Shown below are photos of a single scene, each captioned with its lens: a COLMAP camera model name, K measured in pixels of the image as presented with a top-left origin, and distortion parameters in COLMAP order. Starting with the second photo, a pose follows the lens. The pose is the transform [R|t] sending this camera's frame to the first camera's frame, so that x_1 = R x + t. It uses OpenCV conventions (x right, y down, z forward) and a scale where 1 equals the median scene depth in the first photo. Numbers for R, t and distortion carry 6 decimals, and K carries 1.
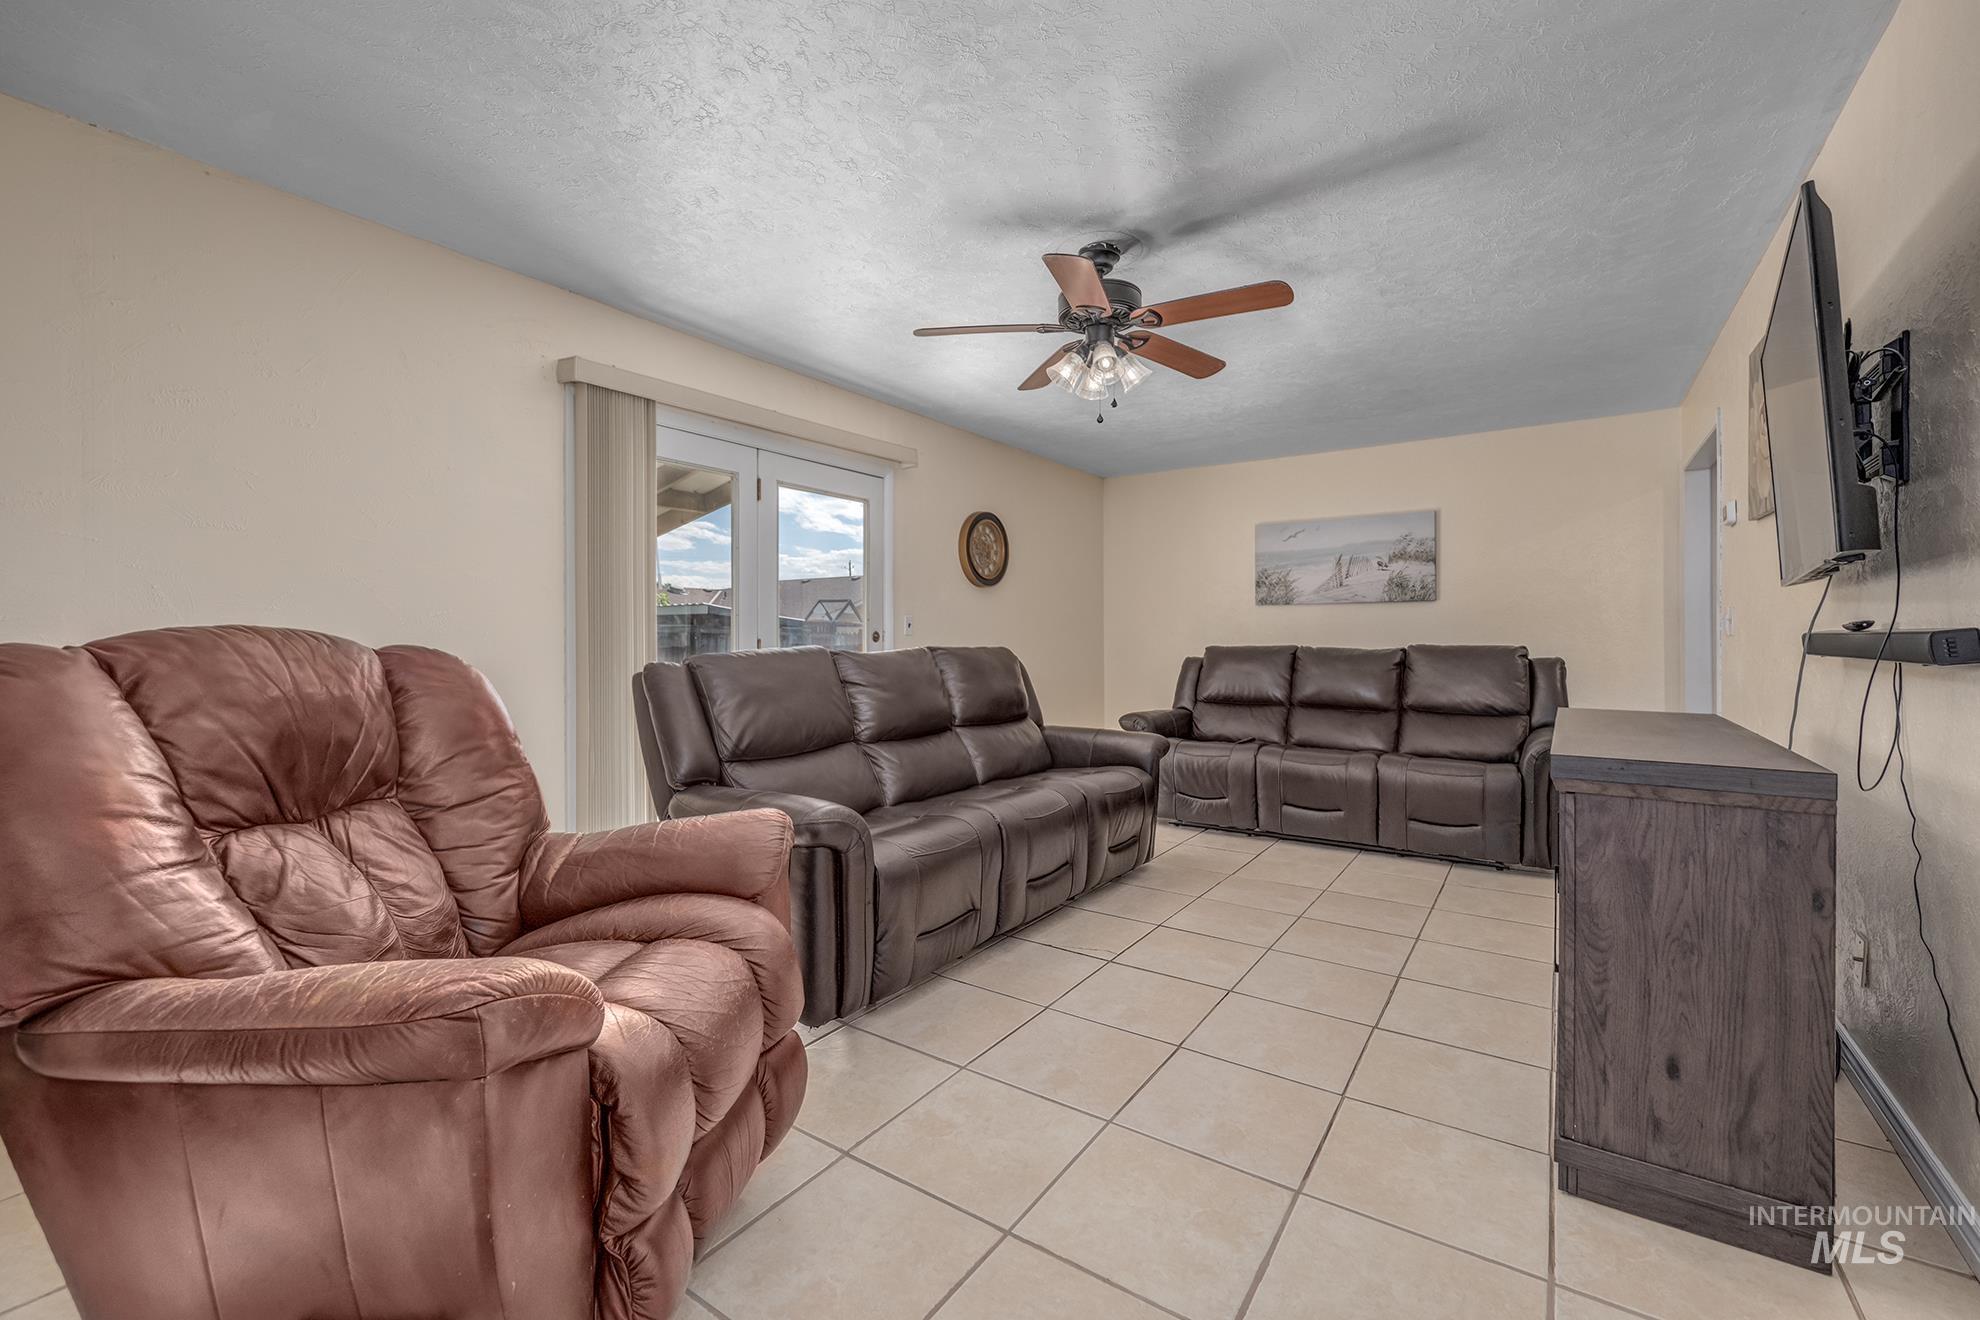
lens RADIAL K [[827.7, 0, 1001.0], [0, 827.7, 648.1], [0, 0, 1]] dist [0.012739, 0.000155]
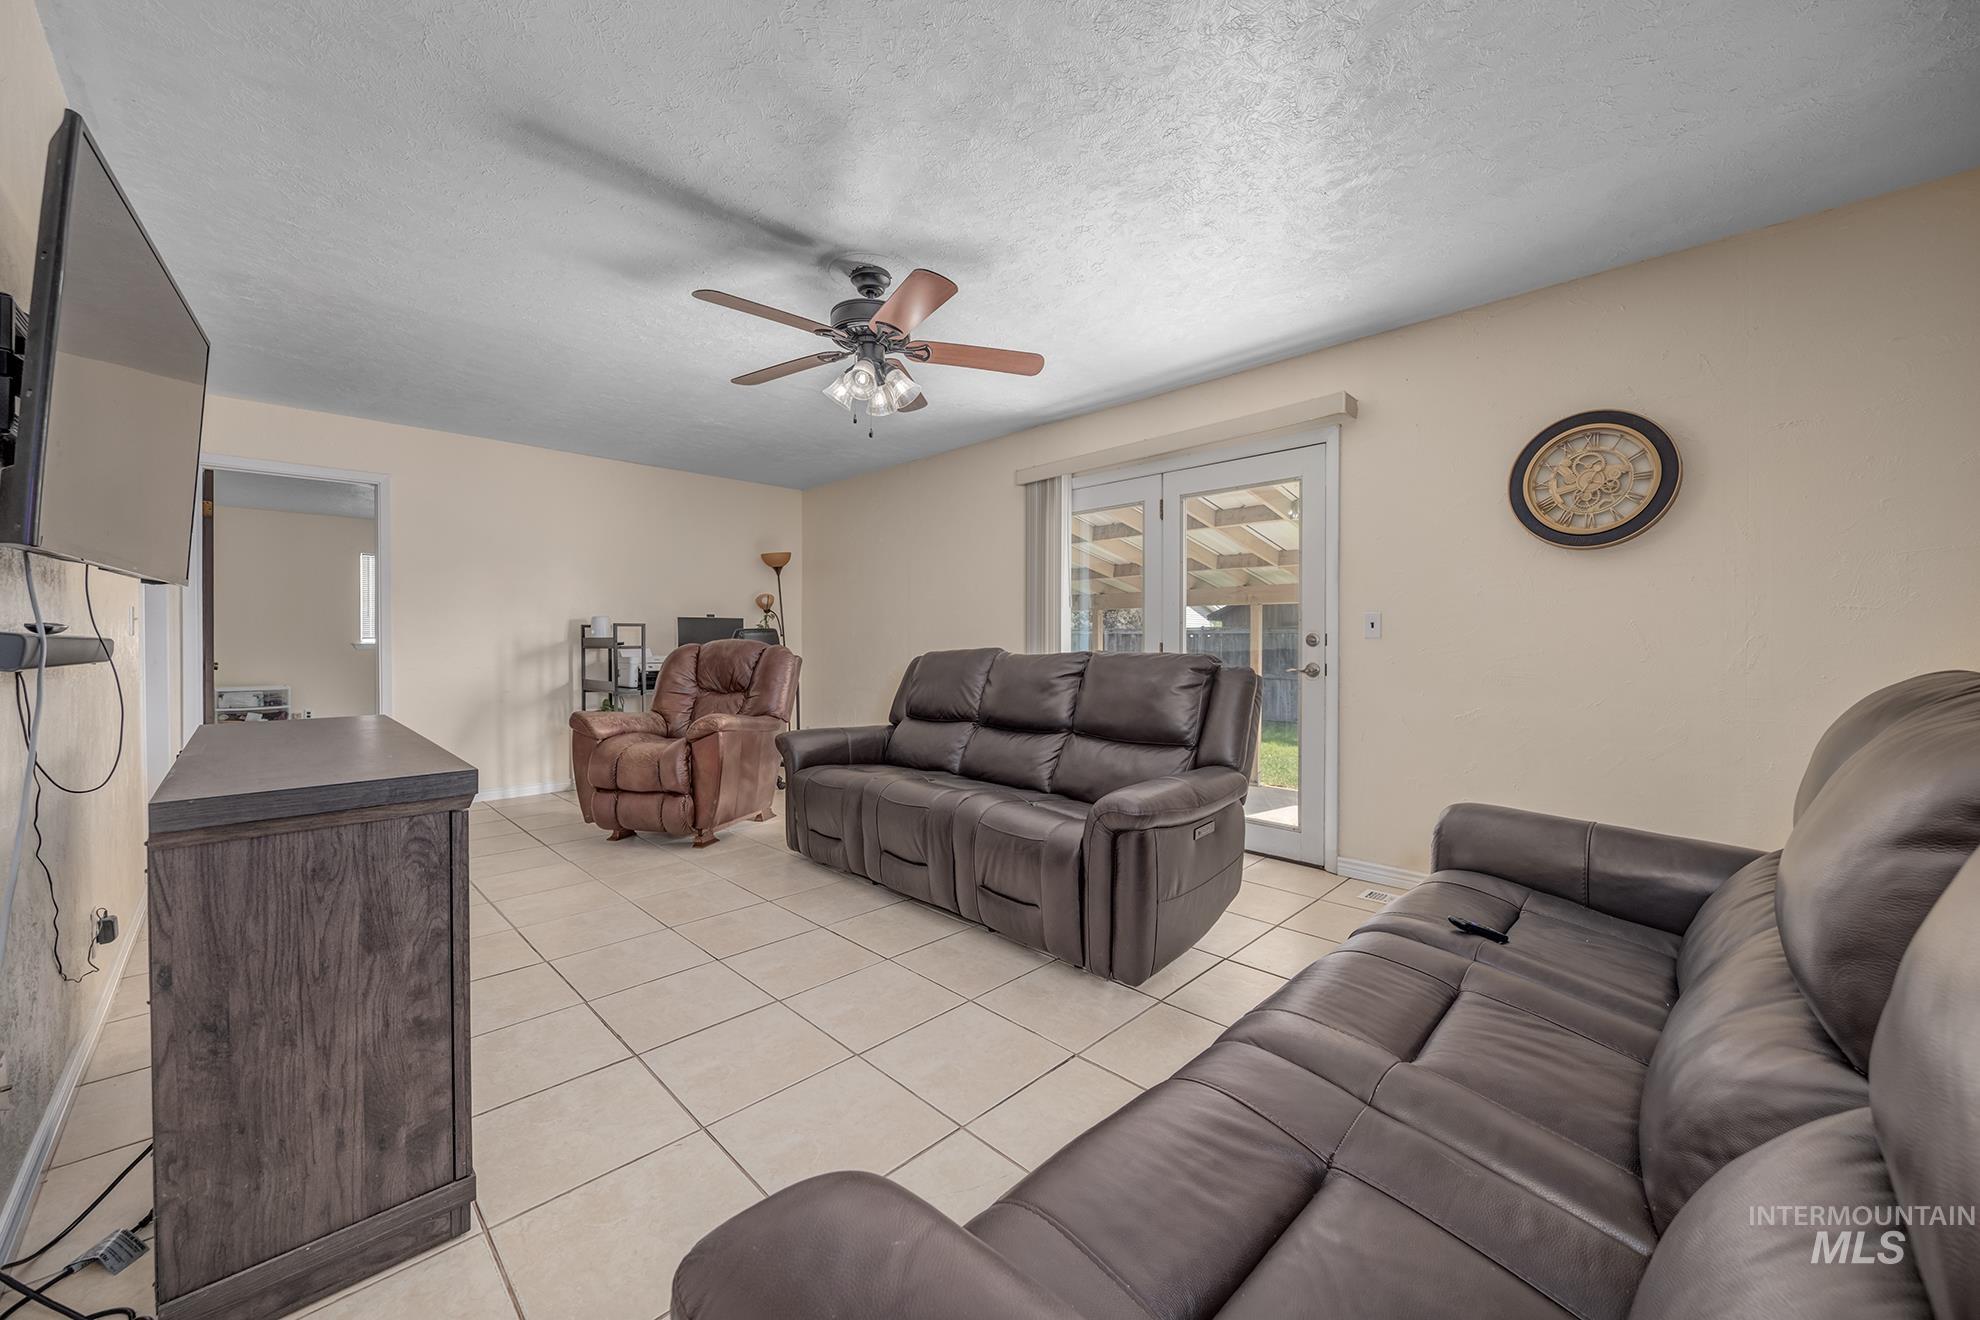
lens RADIAL K [[729.6, 0, 1003.5], [0, 729.6, 648.9], [0, 0, 1]] dist [0.000233, -0.000014]
pose [[-0.180701, 0.013337, -0.983448, 0.951205], [-0.016646, 0.999723, 0.016616, -0.019328], [0.983397, 0.019373, -0.180429, 1.269663]]
